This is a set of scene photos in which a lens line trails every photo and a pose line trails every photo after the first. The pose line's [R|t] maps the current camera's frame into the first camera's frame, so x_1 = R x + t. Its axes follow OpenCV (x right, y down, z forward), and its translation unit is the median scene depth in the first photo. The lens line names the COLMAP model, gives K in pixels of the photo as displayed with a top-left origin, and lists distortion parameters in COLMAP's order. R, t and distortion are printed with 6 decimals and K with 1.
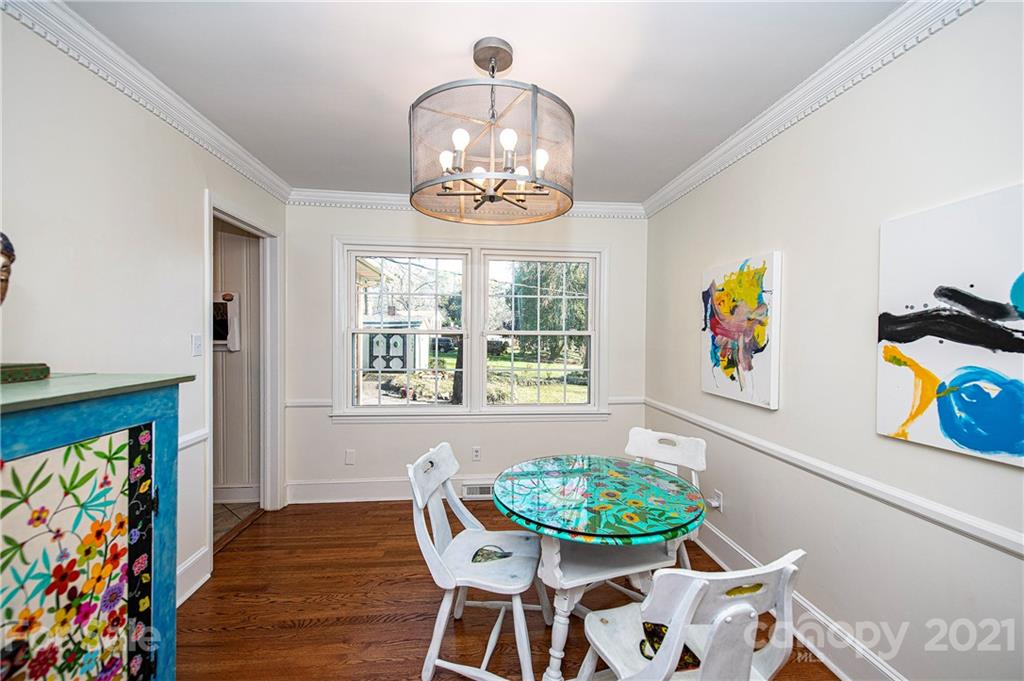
lens RADIAL K [[416.9, 0, 511.3], [0, 416.9, 337.5], [0, 0, 1]] dist [0.008319, -0.001012]
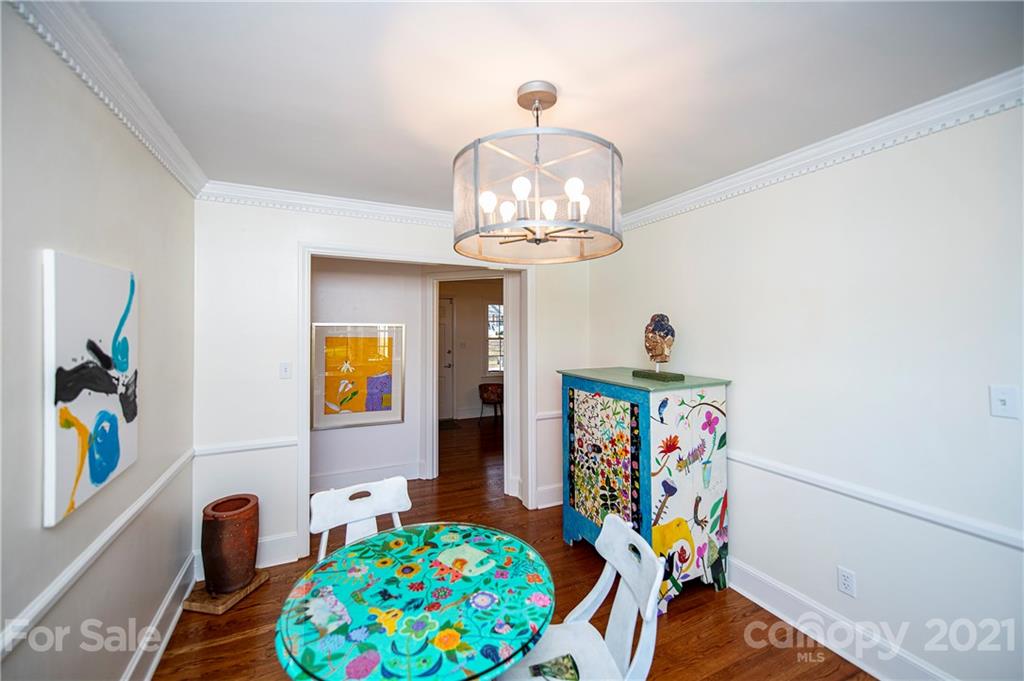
lens RADIAL K [[416.9, 0, 513.0], [0, 416.9, 334.0], [0, 0, 1]] dist [0.008319, -0.001012]
pose [[-0.941211, -0.002546, -0.337811, 0.499203], [-0.010046, 0.999740, 0.020456, -0.205985], [0.337671, 0.022647, -0.940992, 2.867870]]
